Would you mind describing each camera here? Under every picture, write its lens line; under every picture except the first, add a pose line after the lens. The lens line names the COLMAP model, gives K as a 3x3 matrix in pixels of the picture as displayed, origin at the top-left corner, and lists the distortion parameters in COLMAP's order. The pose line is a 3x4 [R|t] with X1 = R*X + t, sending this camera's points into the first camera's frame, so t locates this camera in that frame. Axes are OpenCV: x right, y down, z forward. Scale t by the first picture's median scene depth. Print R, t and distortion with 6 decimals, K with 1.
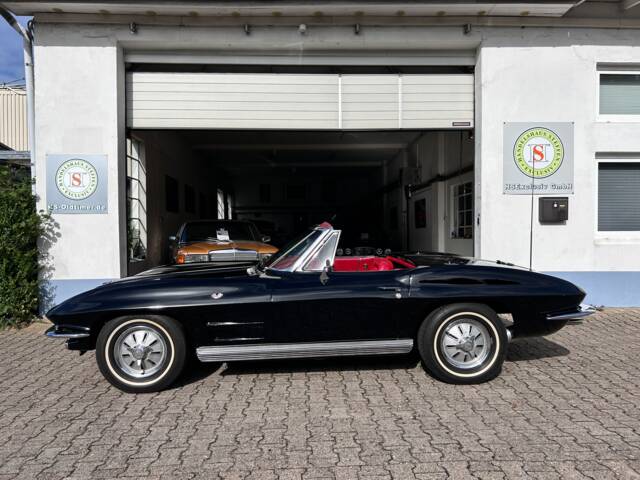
lens RADIAL K [[481.0, 0, 314.2], [0, 481.0, 244.1], [0, 0, 1]] dist [0.048088, -0.044068]
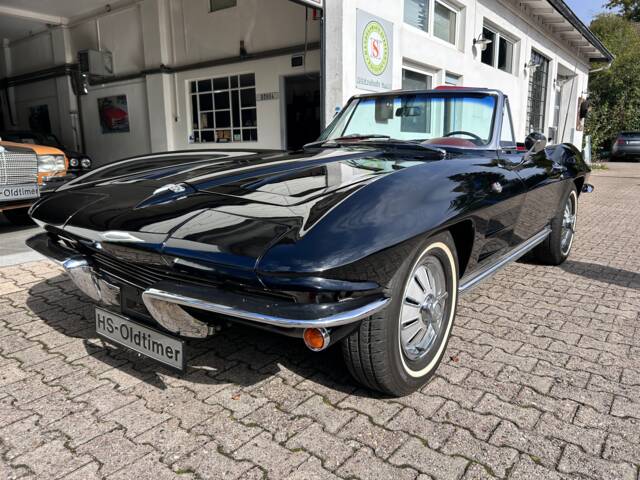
lens RADIAL K [[481.0, 0, 324.3], [0, 481.0, 246.7], [0, 0, 1]] dist [0.048088, -0.044068]
pose [[0.627450, -0.146472, 0.764756, -0.443748], [0.018374, 0.984660, 0.173514, 0.040762], [-0.778440, -0.094820, 0.620517, 0.437539]]
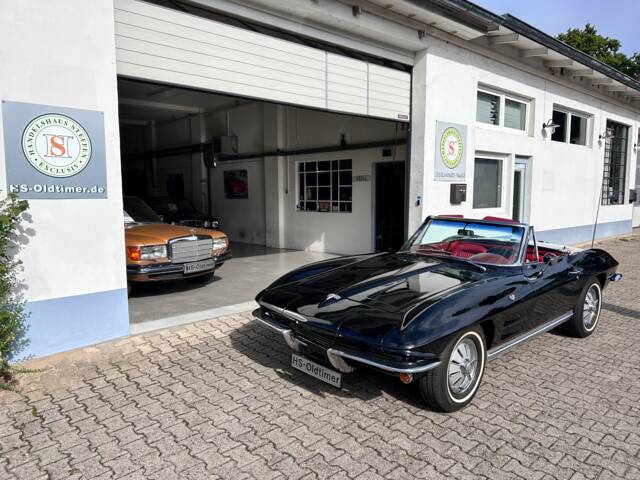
lens RADIAL K [[481.0, 0, 314.3], [0, 481.0, 243.6], [0, 0, 1]] dist [0.048088, -0.044068]
pose [[0.760298, -0.064525, 0.646361, -0.656473], [0.010343, 0.996131, 0.087275, -0.055960], [-0.649492, -0.059669, 0.758024, 0.274934]]
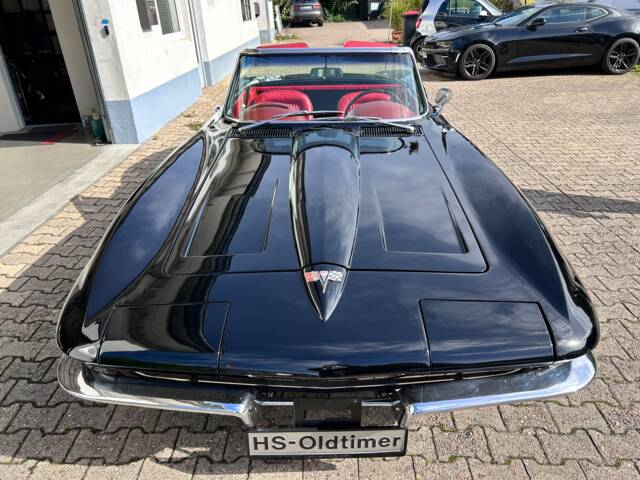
lens RADIAL K [[481.0, 0, 320.5], [0, 481.0, 242.8], [0, 0, 1]] dist [0.048088, -0.044068]
pose [[0.041052, -0.443432, 0.895368, -0.486356], [0.072460, 0.895085, 0.439969, -0.064111], [-0.996526, 0.046817, 0.068876, 0.662866]]
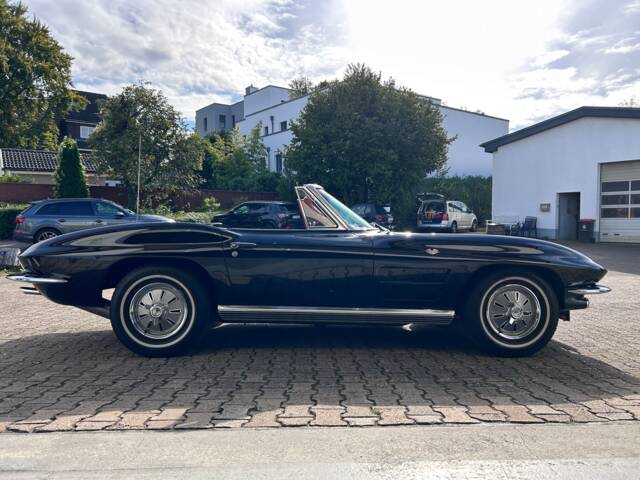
lens RADIAL K [[481.0, 0, 320.8], [0, 481.0, 241.3], [0, 0, 1]] dist [0.048088, -0.044068]
pose [[-0.999986, 0.004507, -0.002604, 0.008200], [0.004336, 0.998053, 0.062221, 0.000890], [0.002880, 0.062209, -0.998059, 1.334474]]
